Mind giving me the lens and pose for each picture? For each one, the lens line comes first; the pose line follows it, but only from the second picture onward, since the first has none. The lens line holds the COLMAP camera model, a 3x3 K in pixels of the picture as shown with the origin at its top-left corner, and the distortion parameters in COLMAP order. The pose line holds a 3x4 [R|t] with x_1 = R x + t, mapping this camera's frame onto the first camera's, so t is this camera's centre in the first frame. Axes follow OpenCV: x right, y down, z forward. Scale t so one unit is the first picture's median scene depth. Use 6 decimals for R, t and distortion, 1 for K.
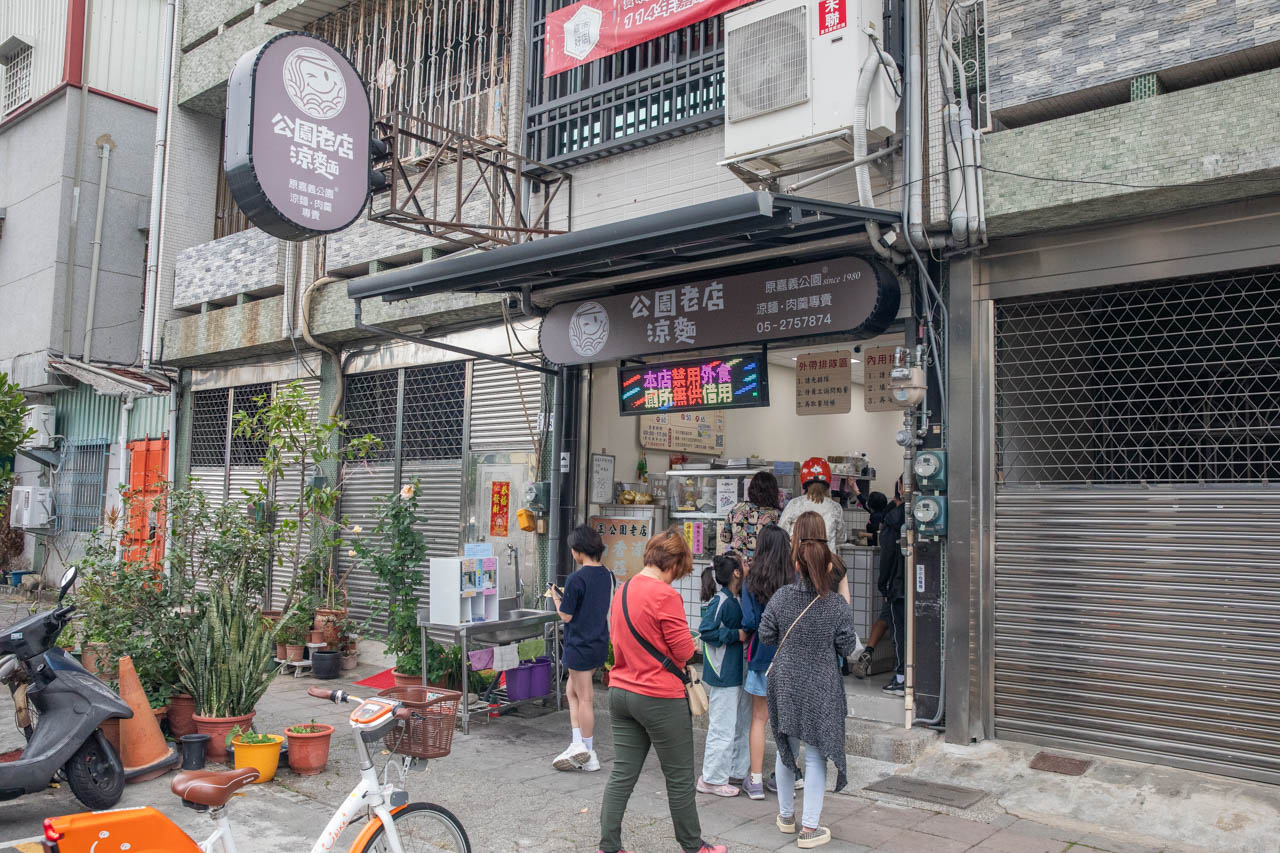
lens RADIAL K [[1037.3, 0, 642.5], [0, 1037.3, 419.9], [0, 0, 1]] dist [-0.051658, 0.058572]
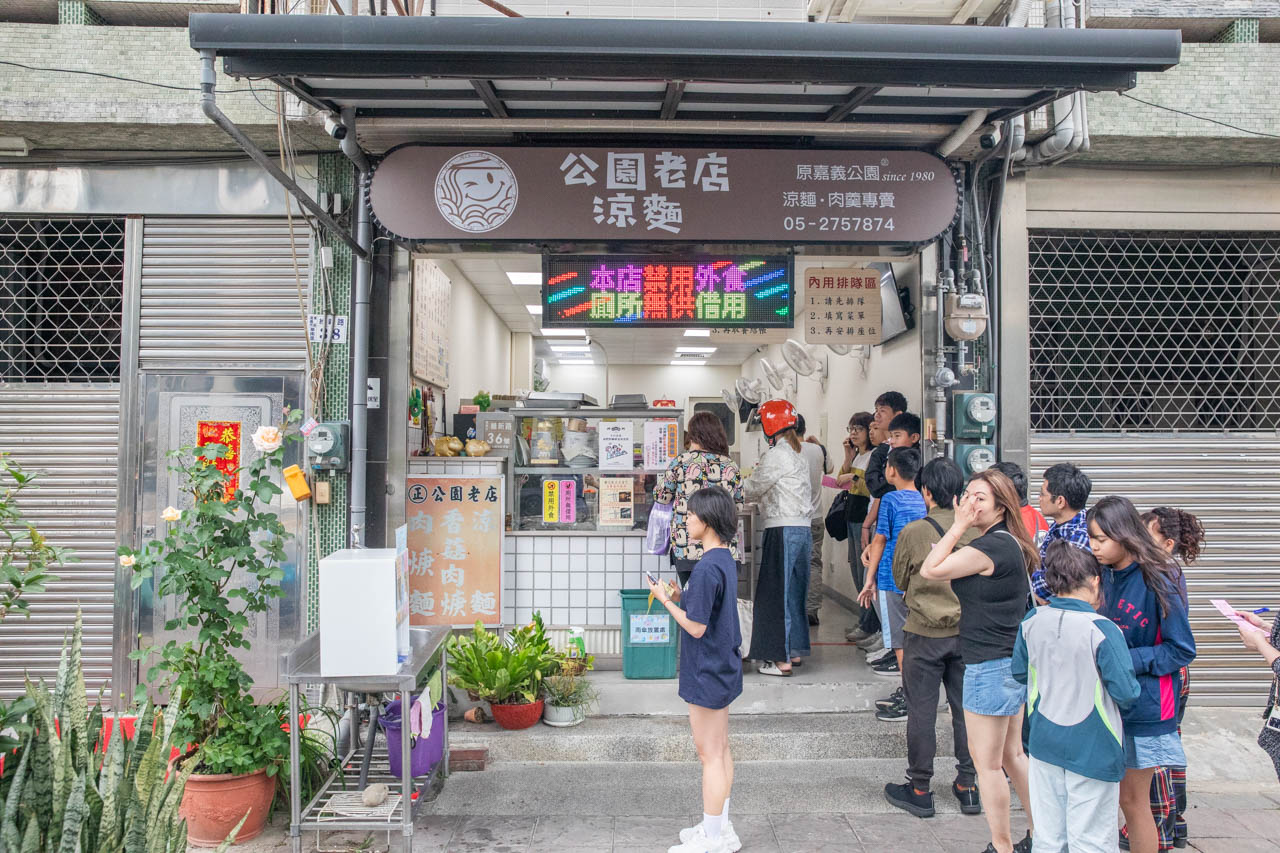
lens RADIAL K [[1037.3, 0, 636.0], [0, 1037.3, 438.0], [0, 0, 1]] dist [-0.051658, 0.058572]
pose [[0.741630, 0.003484, 0.670800, -0.453851], [-0.048389, 0.997659, 0.048317, 0.034753], [-0.669061, -0.068293, 0.740063, 0.476696]]
